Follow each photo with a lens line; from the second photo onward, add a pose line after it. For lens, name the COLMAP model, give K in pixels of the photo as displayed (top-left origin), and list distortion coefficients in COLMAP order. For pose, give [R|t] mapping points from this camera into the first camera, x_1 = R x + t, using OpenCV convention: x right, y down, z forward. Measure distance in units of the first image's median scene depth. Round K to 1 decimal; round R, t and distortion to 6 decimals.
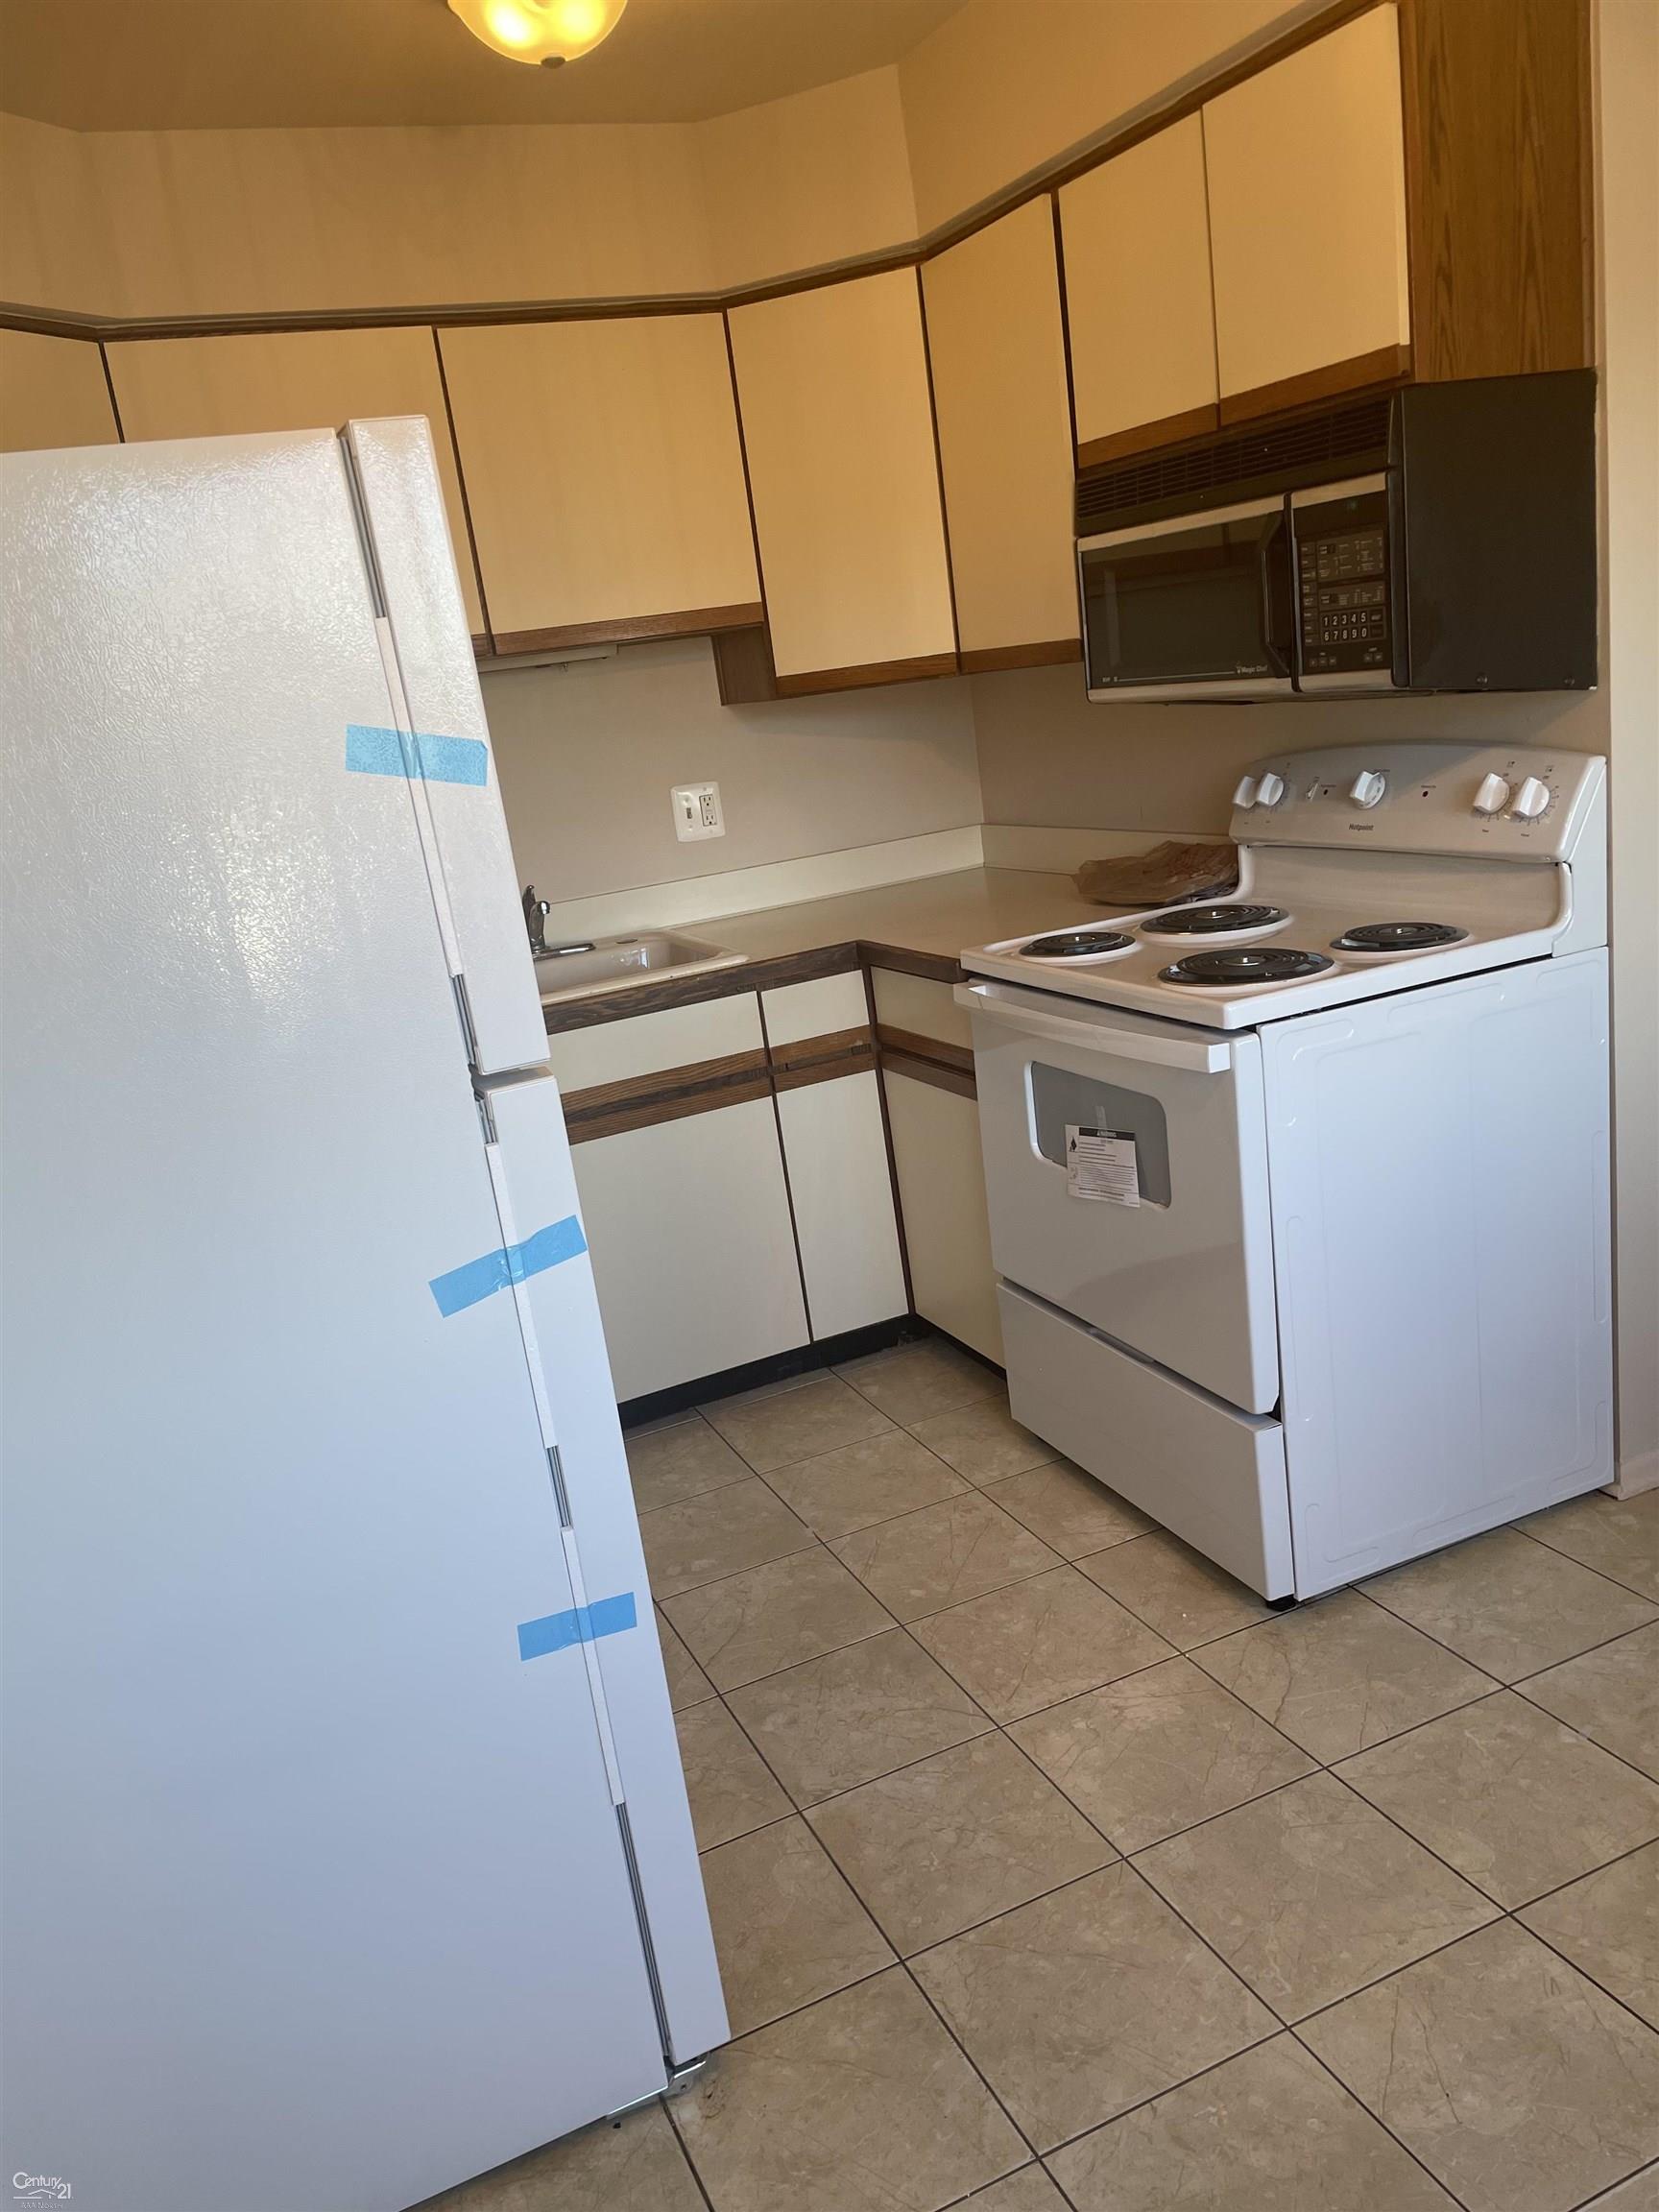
lens RADIAL K [[1687.4, 0, 829.5], [0, 1687.4, 1106.0], [0, 0, 1]] dist [0.088720, -0.083584]
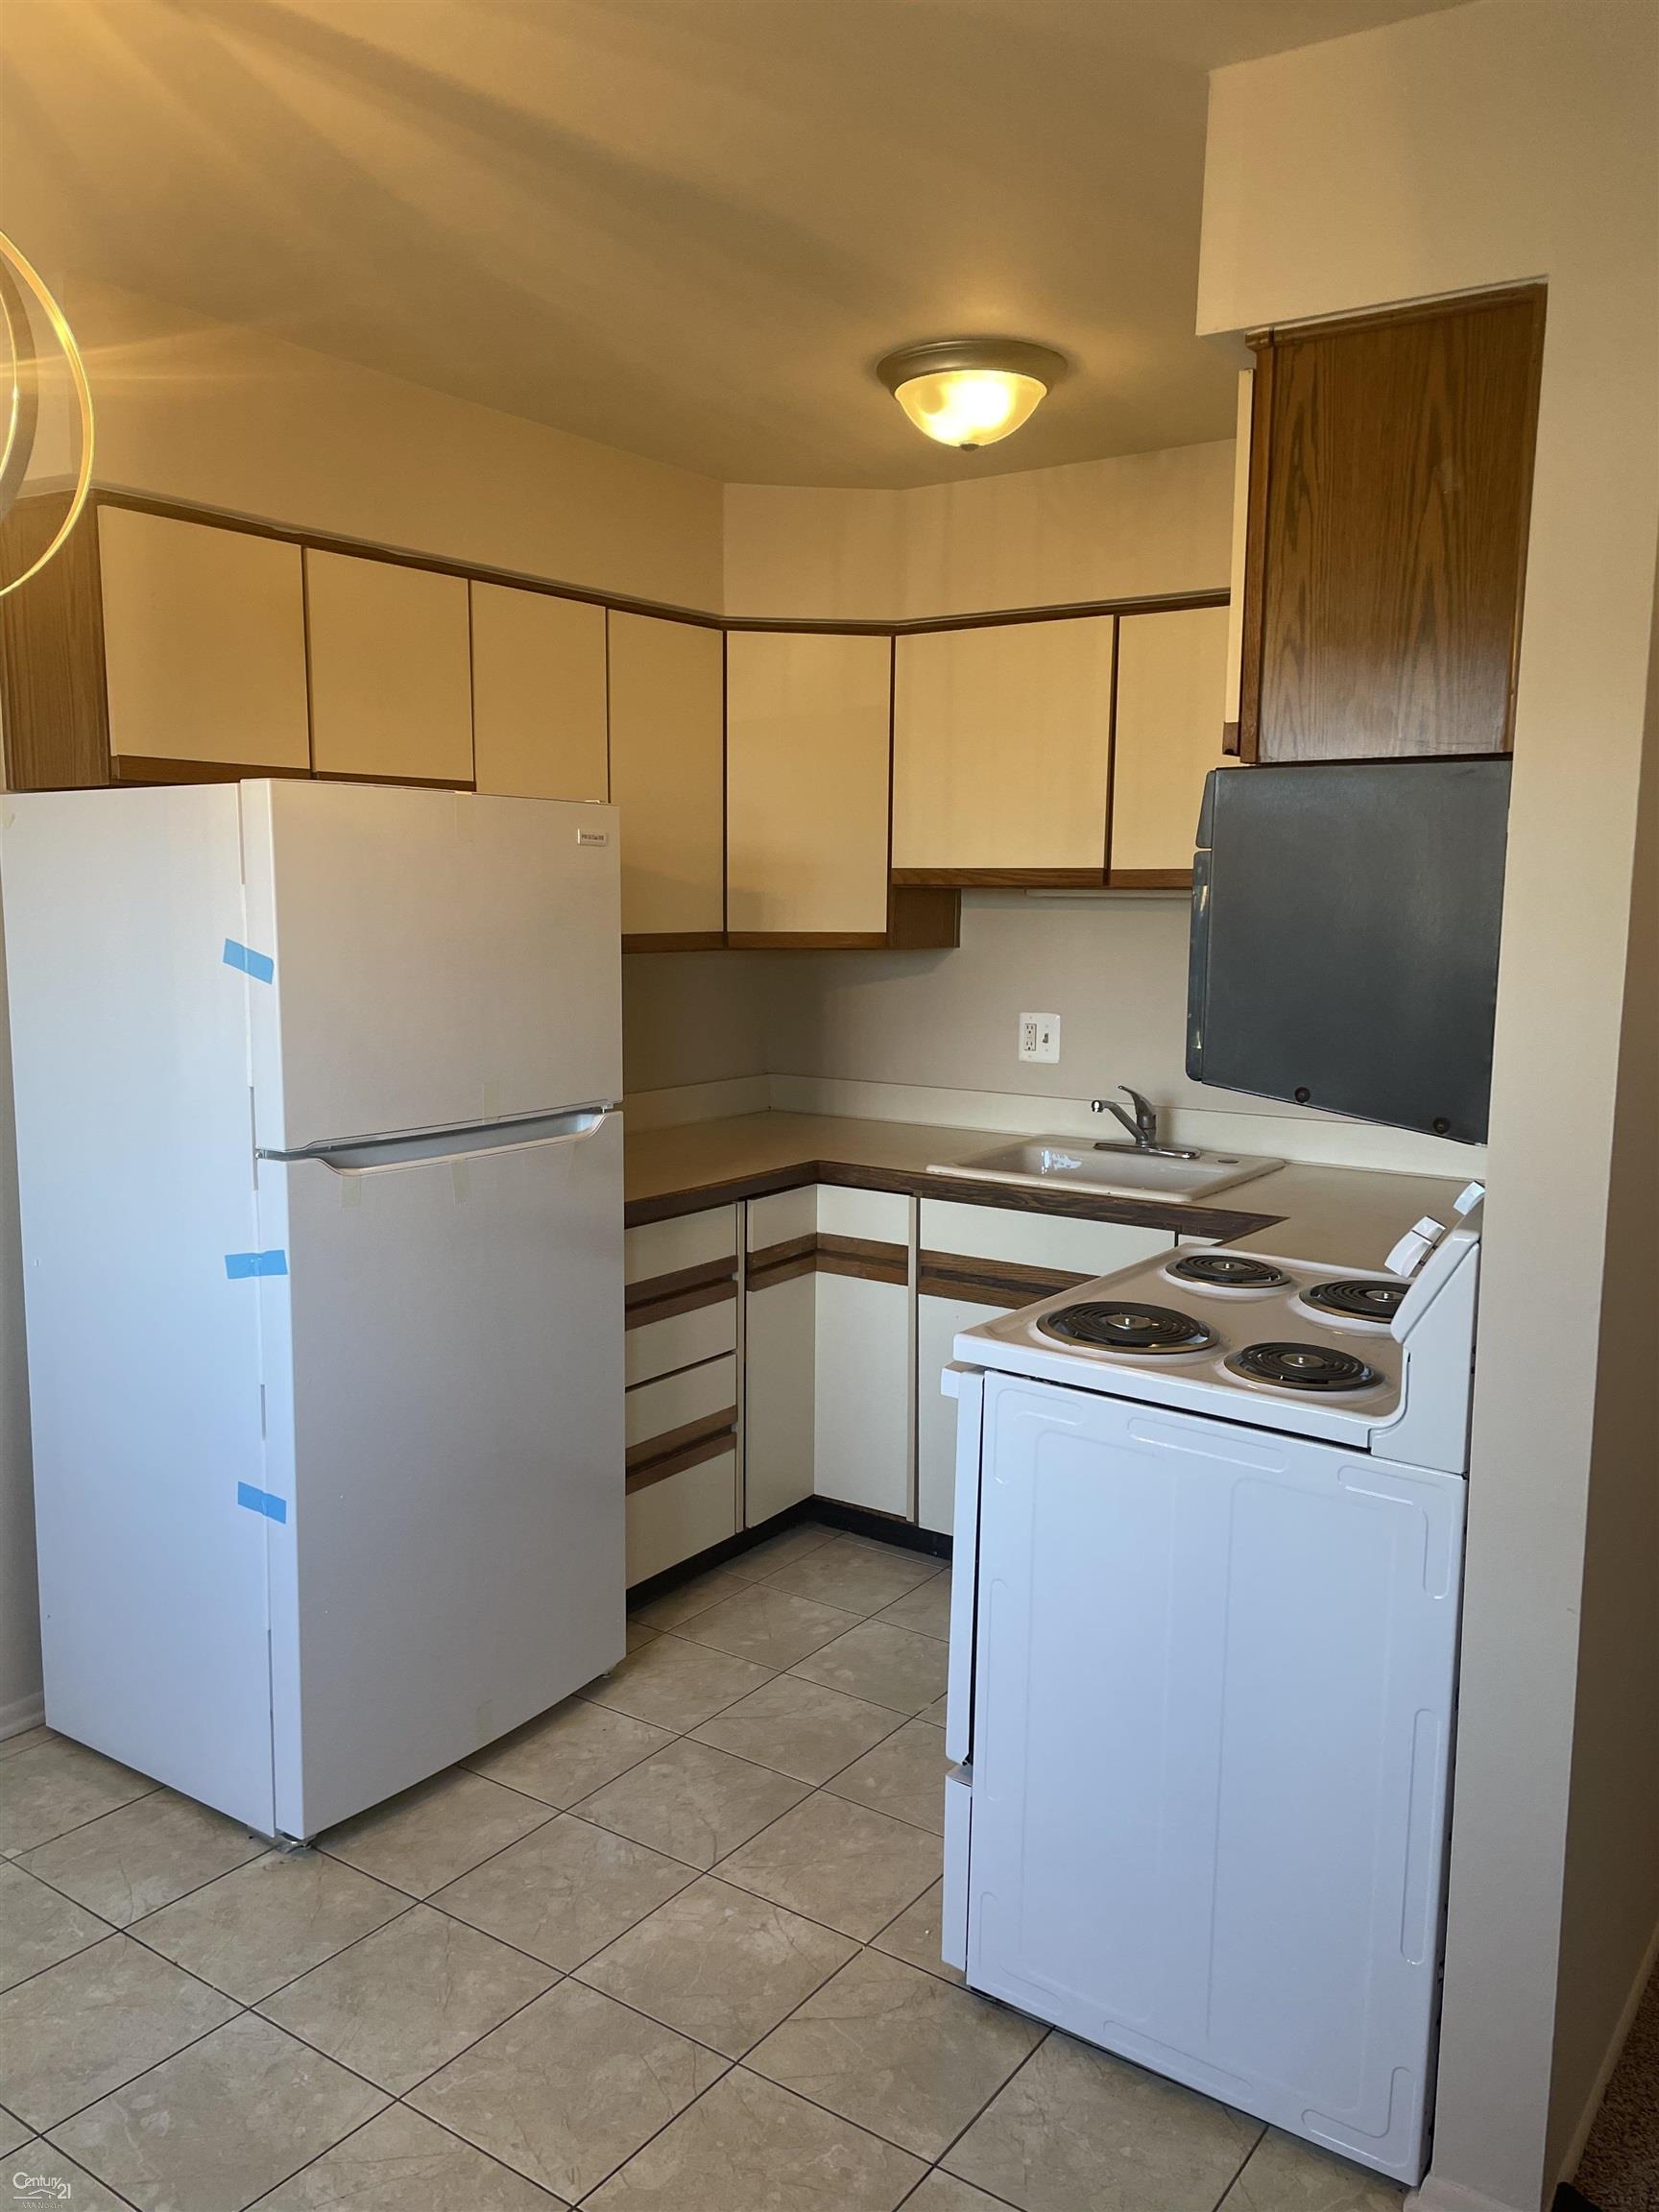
lens RADIAL K [[1679.7, 0, 829.5], [0, 1679.7, 1106.0], [0, 0, 1]] dist [0.089225, -0.102100]
pose [[0.505796, 0.248151, -0.826191, 0.970938], [-0.297264, 0.949211, 0.103115, -0.264698], [0.809817, 0.193442, 0.553874, 0.352349]]
